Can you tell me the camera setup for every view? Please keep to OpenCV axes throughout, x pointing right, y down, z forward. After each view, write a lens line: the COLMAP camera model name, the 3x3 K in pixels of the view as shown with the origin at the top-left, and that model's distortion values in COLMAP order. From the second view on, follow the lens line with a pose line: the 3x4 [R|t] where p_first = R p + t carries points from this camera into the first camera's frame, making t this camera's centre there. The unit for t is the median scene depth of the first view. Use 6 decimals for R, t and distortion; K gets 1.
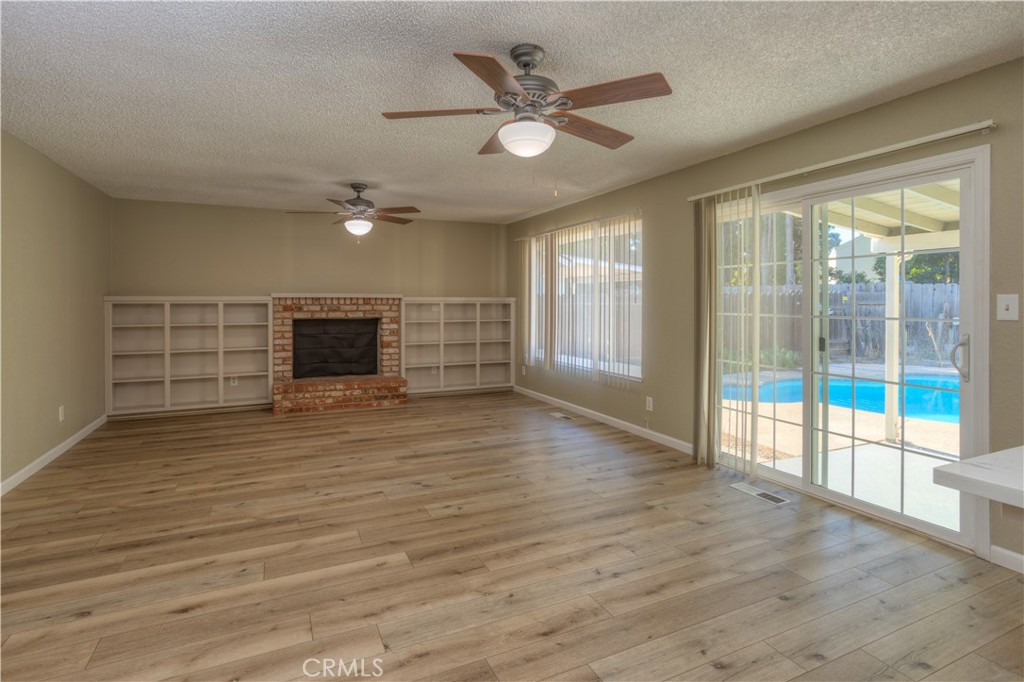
lens RADIAL K [[522.4, 0, 509.1], [0, 522.4, 301.7], [0, 0, 1]] dist [-0.000813, 0.000269]
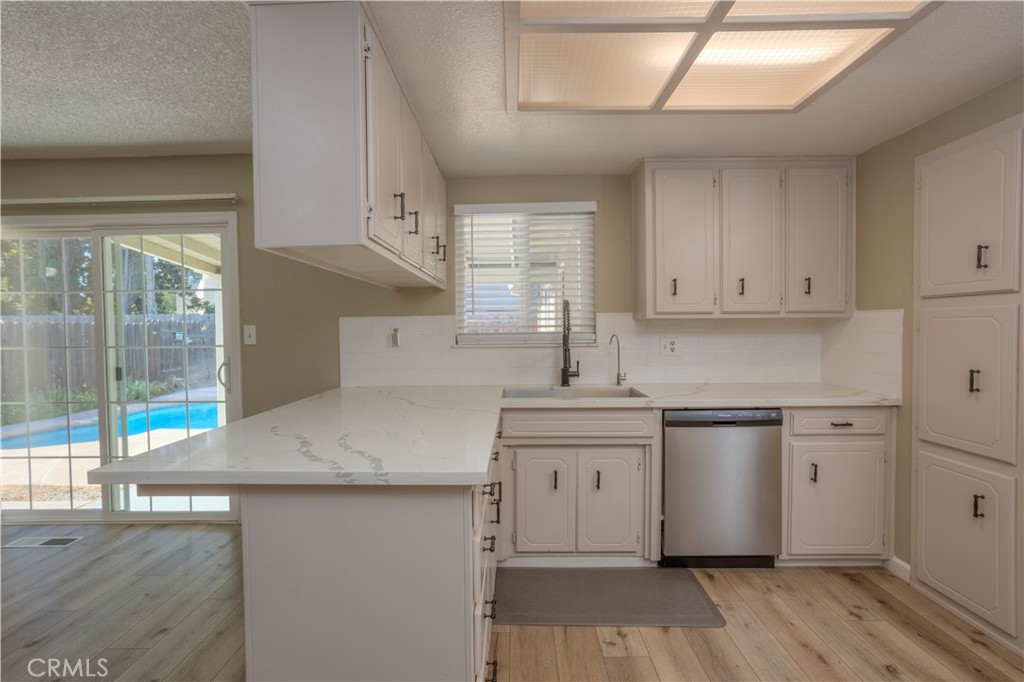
lens RADIAL K [[492.5, 0, 505.2], [0, 492.5, 339.9], [0, 0, 1]] dist [-0.024011, 0.018702]
pose [[0.439744, -0.028477, 0.897671, 0.038557], [0.013269, 0.999594, 0.025211, -0.000020], [-0.898025, 0.000825, 0.439944, -0.059753]]
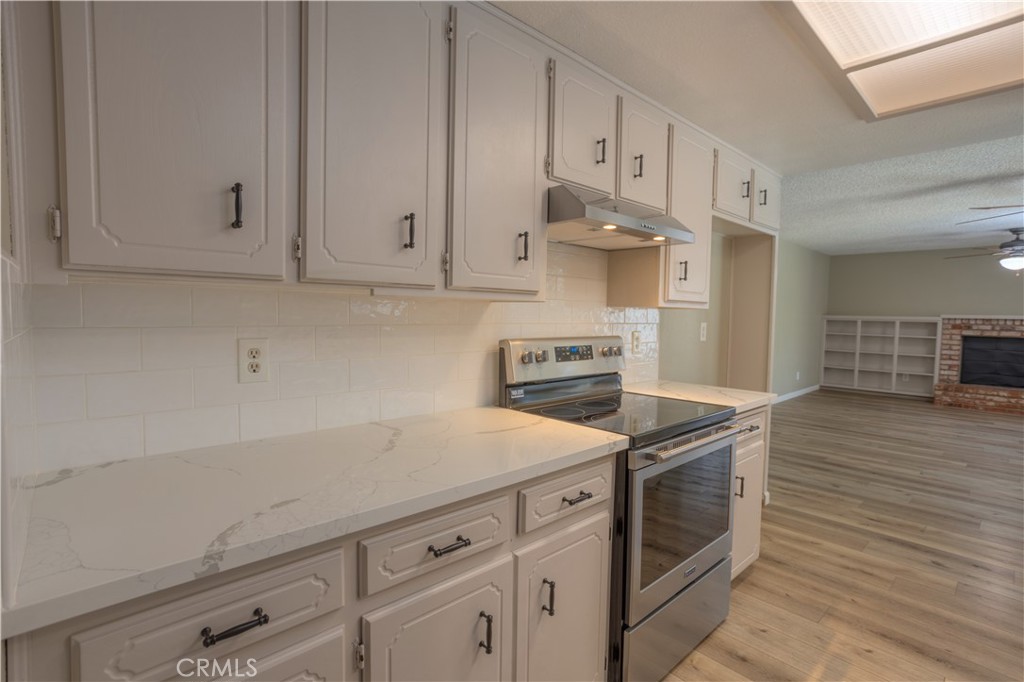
lens RADIAL K [[492.5, 0, 505.2], [0, 492.5, 339.9], [0, 0, 1]] dist [-0.024011, 0.018702]
pose [[0.313456, 0.060367, -0.947682, 0.360245], [-0.018086, 0.998176, 0.057601, -0.004410], [0.949430, -0.000916, 0.313976, -0.418100]]
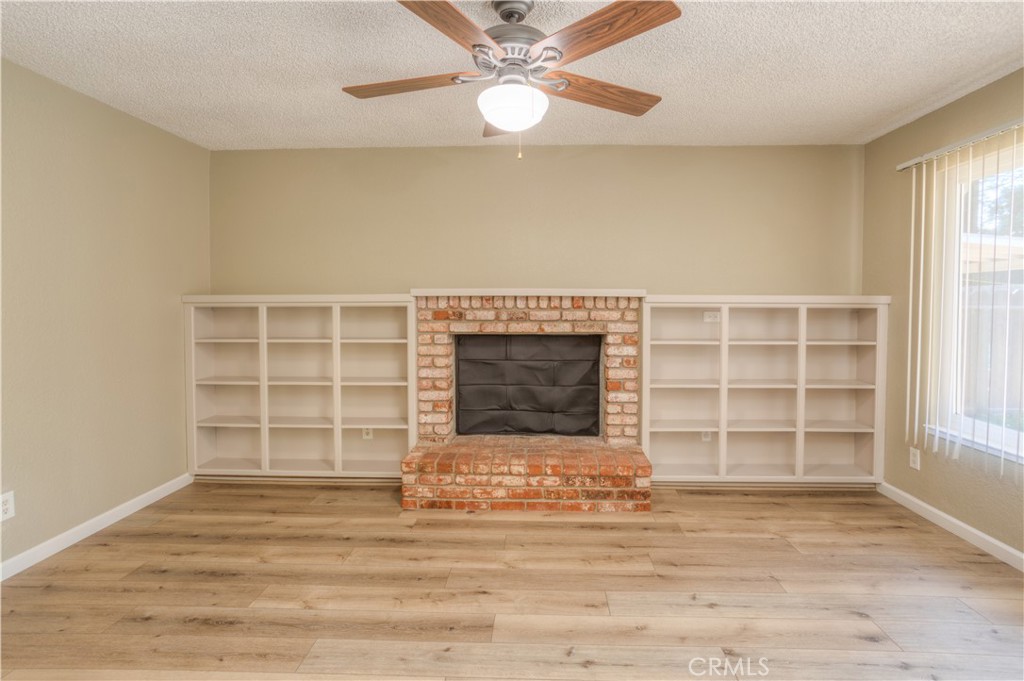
lens RADIAL K [[504.3, 0, 518.7], [0, 504.3, 318.1], [0, 0, 1]] dist [-0.040656, -0.000002]
pose [[0.885709, 0.016435, -0.463950, -0.092304], [-0.001139, 0.999447, 0.033230, -0.002410], [0.464239, -0.028904, 0.885238, 0.544749]]
